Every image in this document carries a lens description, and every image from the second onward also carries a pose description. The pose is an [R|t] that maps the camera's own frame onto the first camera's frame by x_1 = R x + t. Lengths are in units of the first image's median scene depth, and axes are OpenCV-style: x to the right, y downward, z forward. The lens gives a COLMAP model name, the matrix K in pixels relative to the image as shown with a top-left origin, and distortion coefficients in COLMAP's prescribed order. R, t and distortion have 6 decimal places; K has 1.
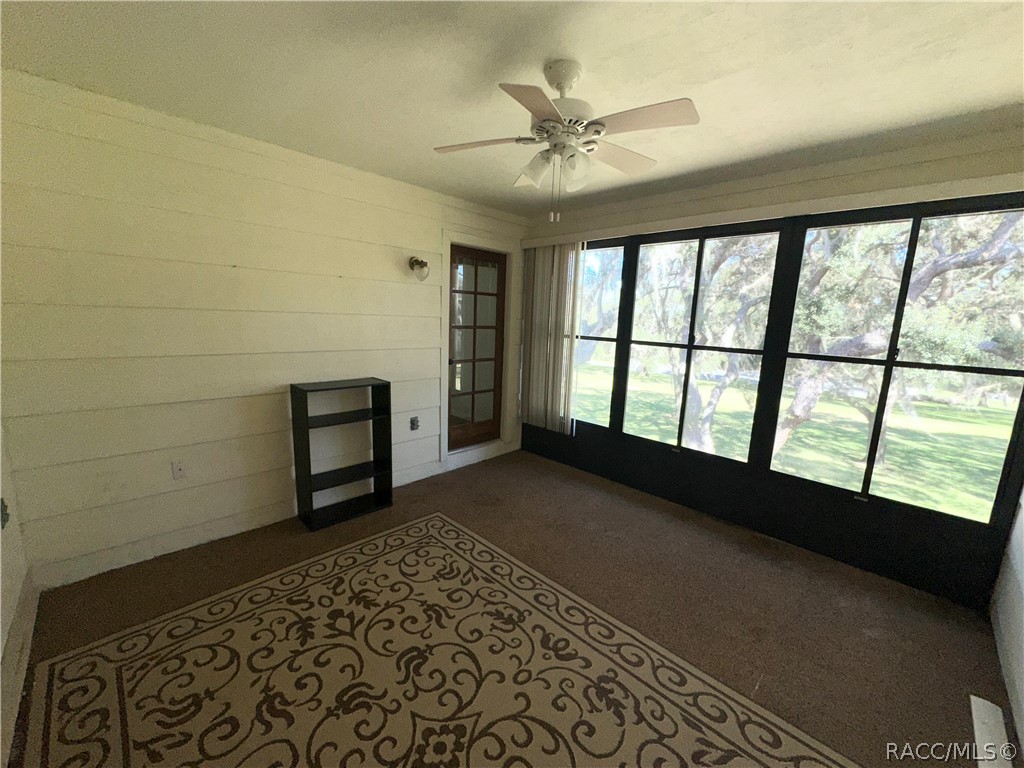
lens RADIAL K [[408.7, 0, 510.1], [0, 408.7, 385.6], [0, 0, 1]] dist [-0.001644, -0.000466]
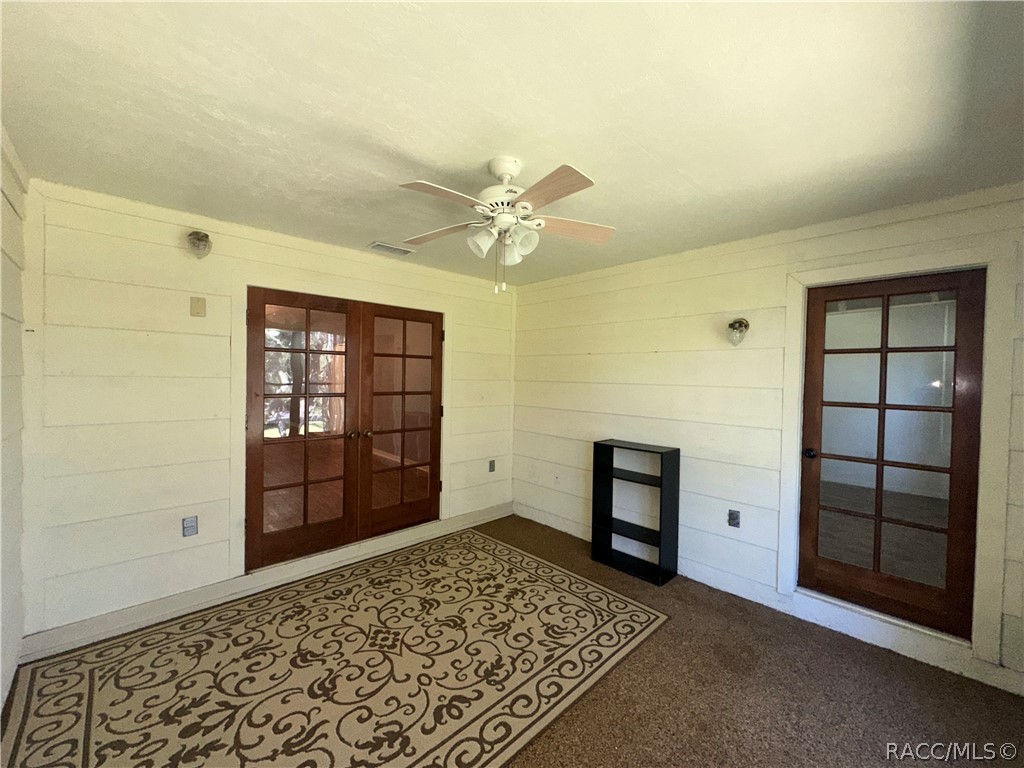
lens RADIAL K [[408.7, 0, 510.3], [0, 408.7, 384.3], [0, 0, 1]] dist [-0.001644, -0.000466]
pose [[-0.026265, -0.021574, -0.999422, 1.056261], [-0.186678, 0.982286, -0.016298, -0.128482], [0.982070, 0.186142, -0.029827, 0.973036]]
